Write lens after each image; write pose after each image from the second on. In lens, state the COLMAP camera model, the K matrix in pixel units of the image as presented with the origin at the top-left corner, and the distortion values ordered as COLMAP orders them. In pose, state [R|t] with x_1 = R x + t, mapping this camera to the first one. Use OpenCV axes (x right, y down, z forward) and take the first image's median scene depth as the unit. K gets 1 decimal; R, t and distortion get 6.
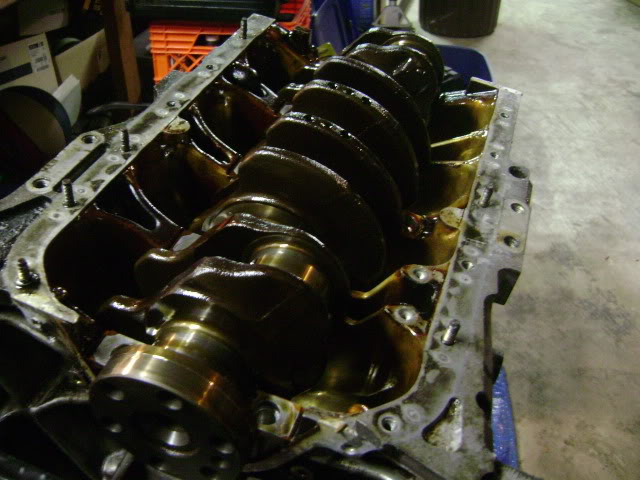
lens RADIAL K [[653.2, 0, 320.0], [0, 653.2, 240.0], [0, 0, 1]] dist [-0.164853, 0.104033]
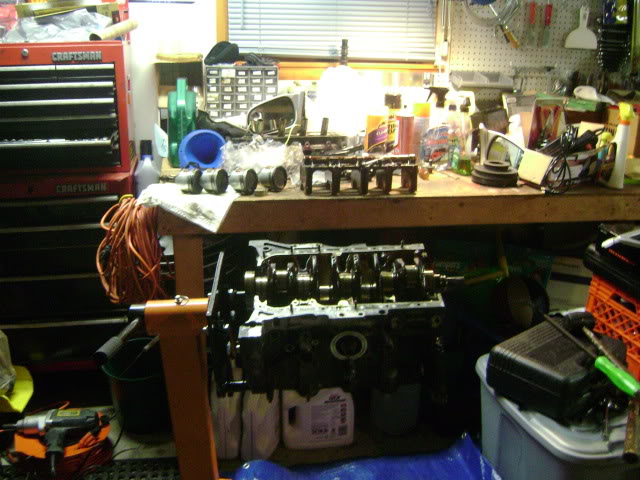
lens RADIAL K [[653.2, 0, 320.0], [0, 653.2, 240.0], [0, 0, 1]] dist [-0.164853, 0.104033]
pose [[0.358759, 0.320072, -0.876838, 3.067641], [-0.580734, 0.811968, 0.058785, -0.488262], [0.730780, 0.488120, 0.477178, -0.775203]]
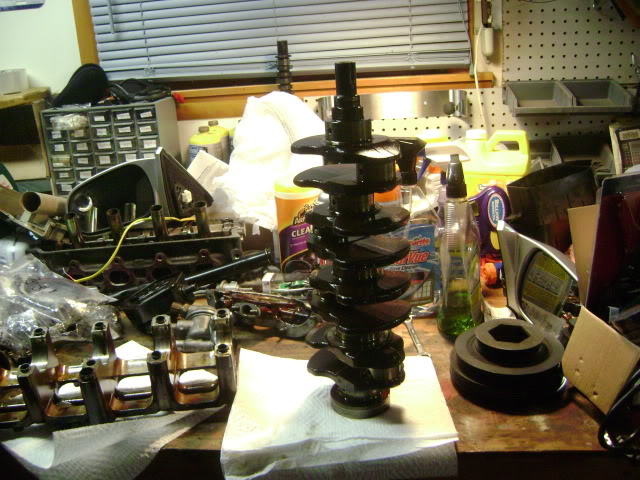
lens RADIAL K [[653.2, 0, 320.0], [0, 653.2, 240.0], [0, 0, 1]] dist [-0.164853, 0.104033]
pose [[0.065984, 0.340140, -0.938057, 0.424942], [-0.539376, 0.803078, 0.253256, -2.080501], [0.839476, 0.489255, 0.236454, 1.465173]]
